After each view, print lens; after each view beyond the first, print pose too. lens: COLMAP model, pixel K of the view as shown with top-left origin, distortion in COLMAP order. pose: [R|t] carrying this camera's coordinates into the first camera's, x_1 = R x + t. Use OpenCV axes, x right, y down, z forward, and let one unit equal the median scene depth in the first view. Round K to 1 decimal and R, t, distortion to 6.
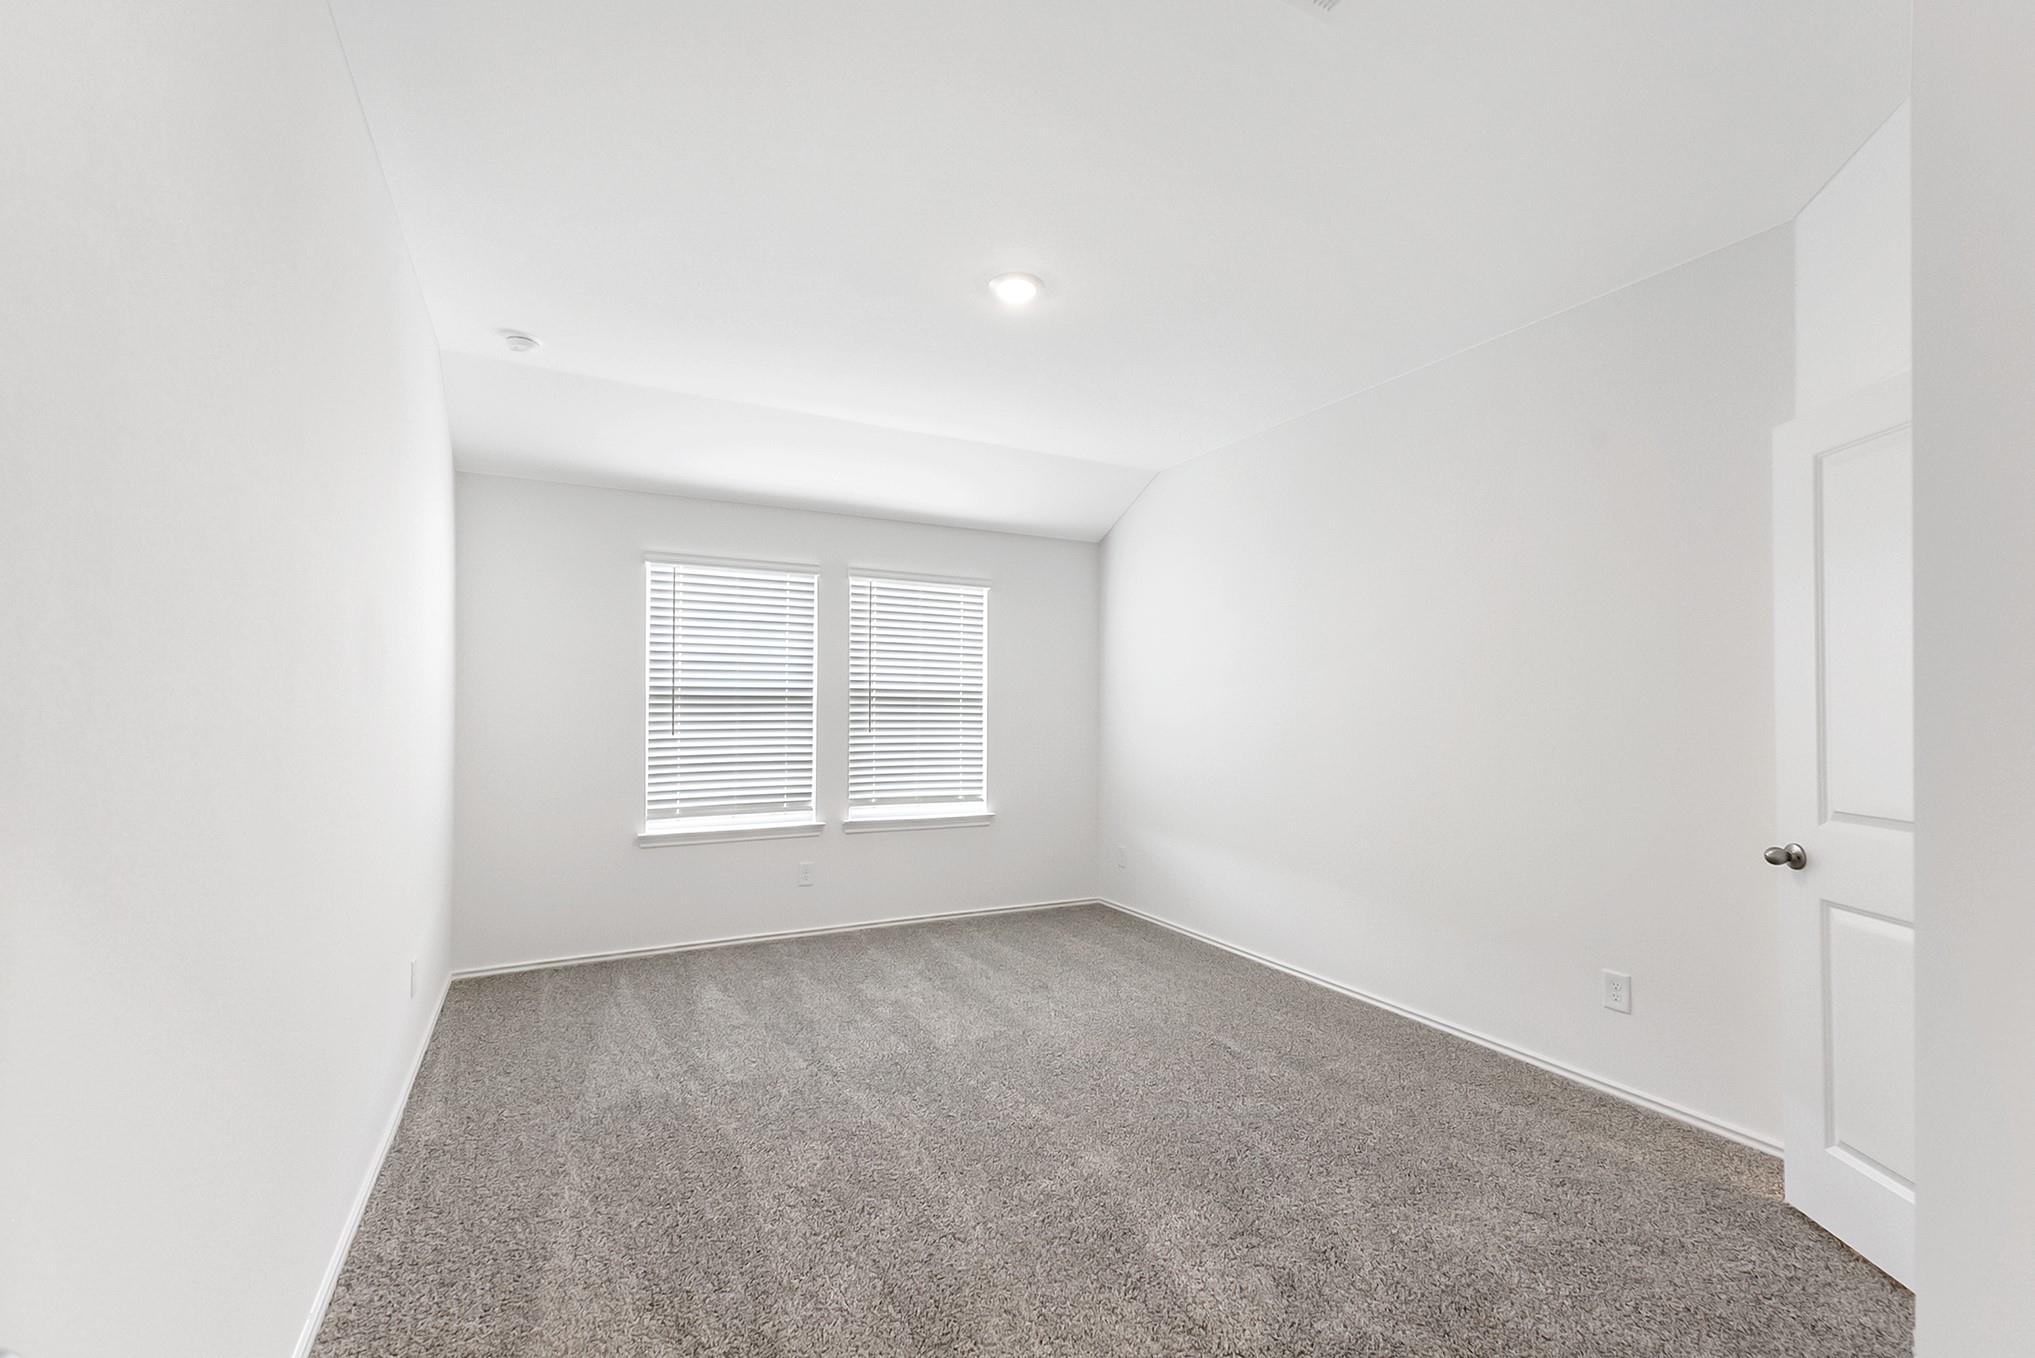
lens RADIAL K [[859.9, 0, 1021.4], [0, 859.9, 690.0], [0, 0, 1]] dist [0.028396, -0.000655]
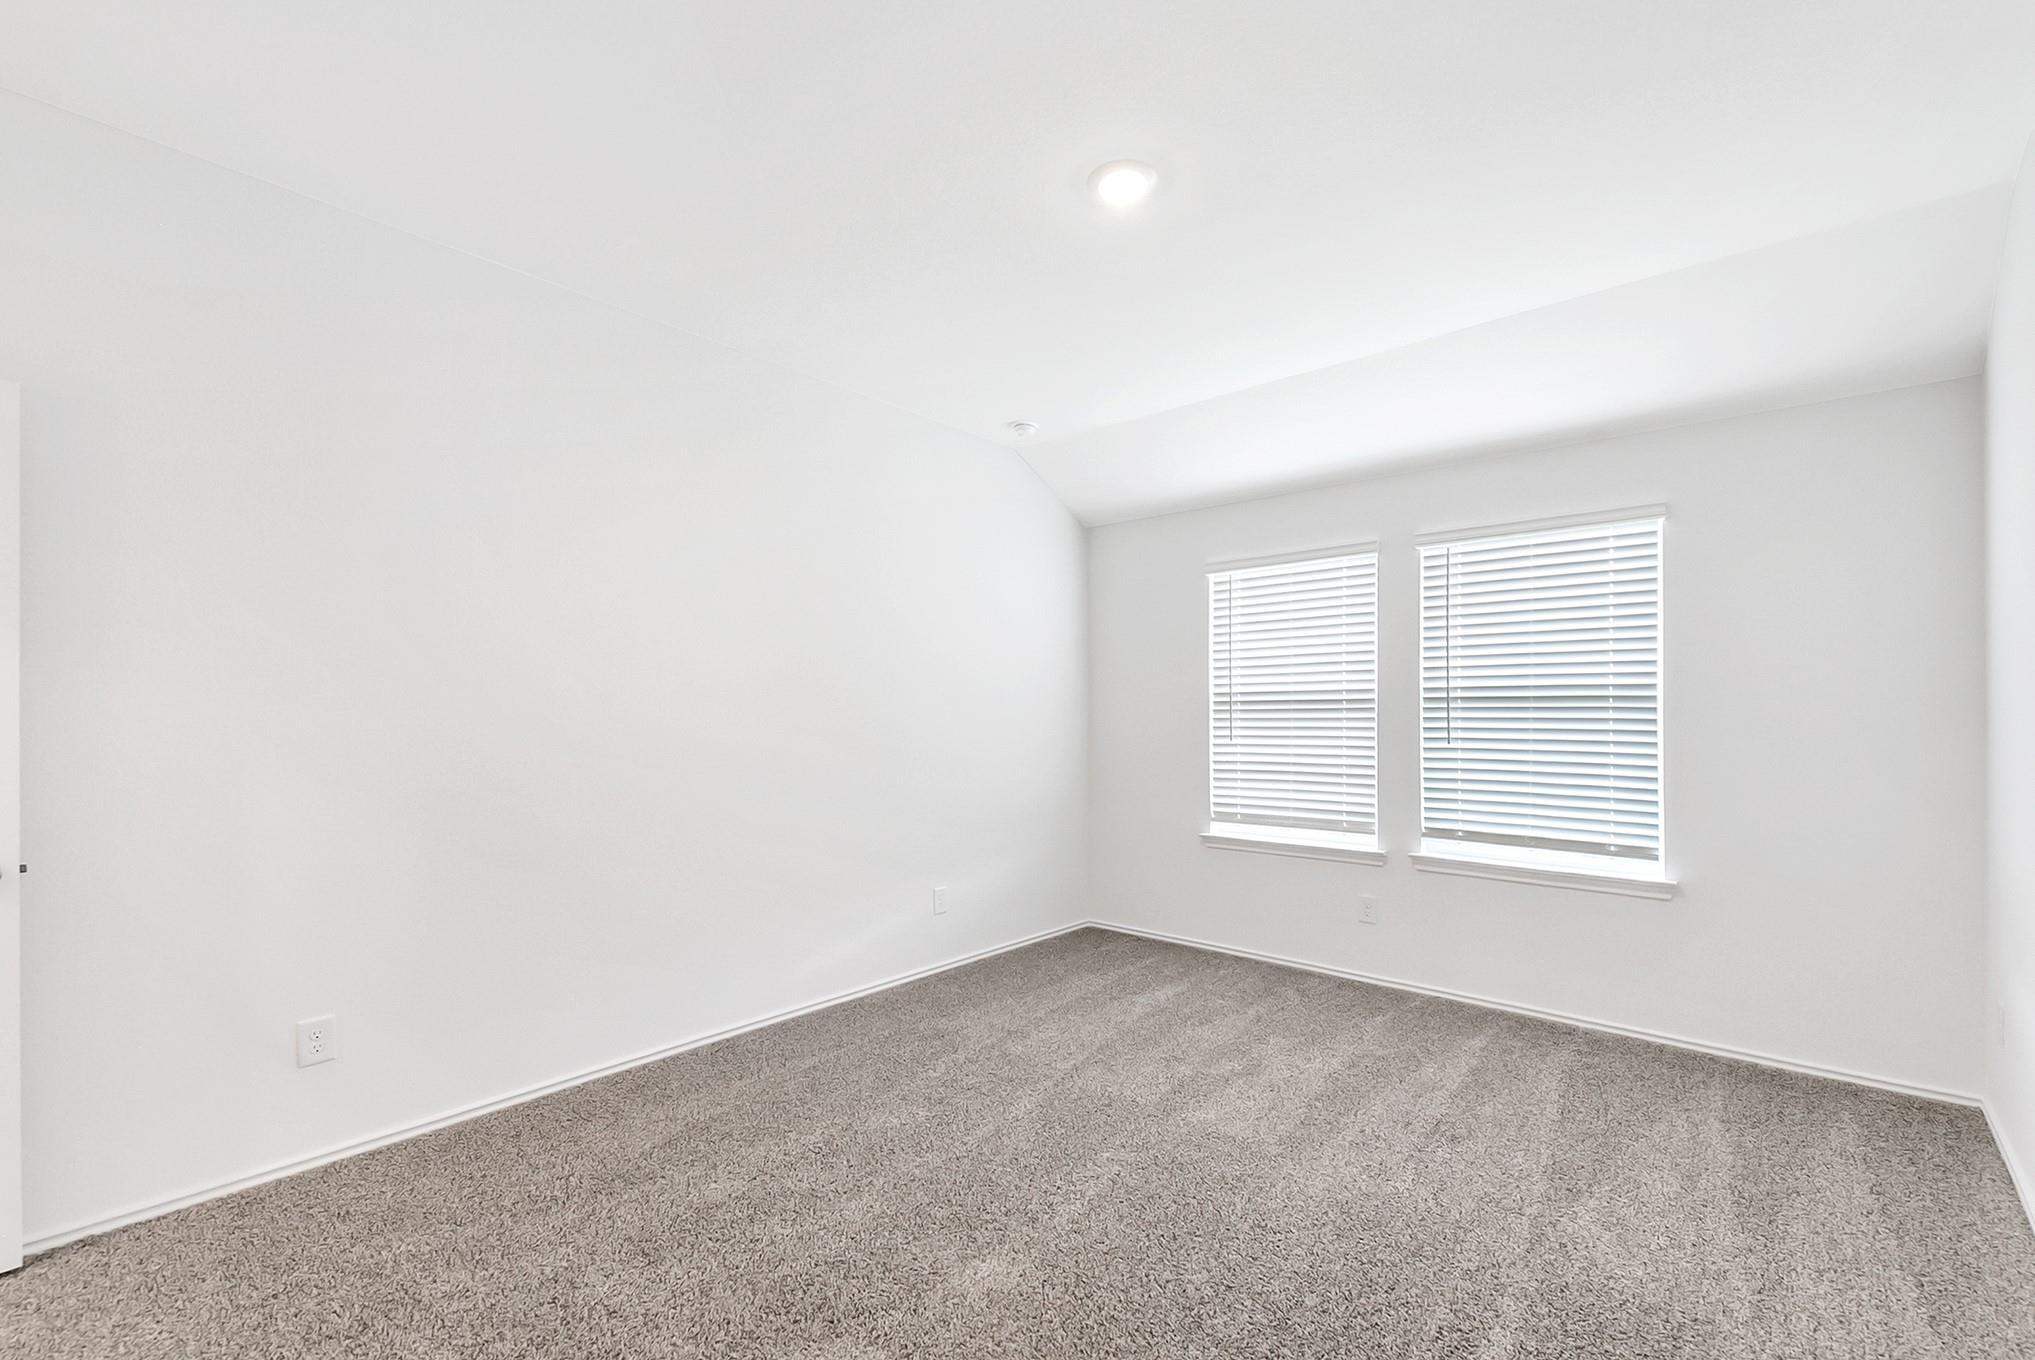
lens RADIAL K [[884.3, 0, 1026.3], [0, 884.3, 703.5], [0, 0, 1]] dist [0.026954, -0.000339]
pose [[0.356705, -0.016712, -0.934067, 0.464262], [0.024411, 0.999665, -0.008563, 0.011381], [0.933898, -0.019747, 0.356994, 0.392220]]
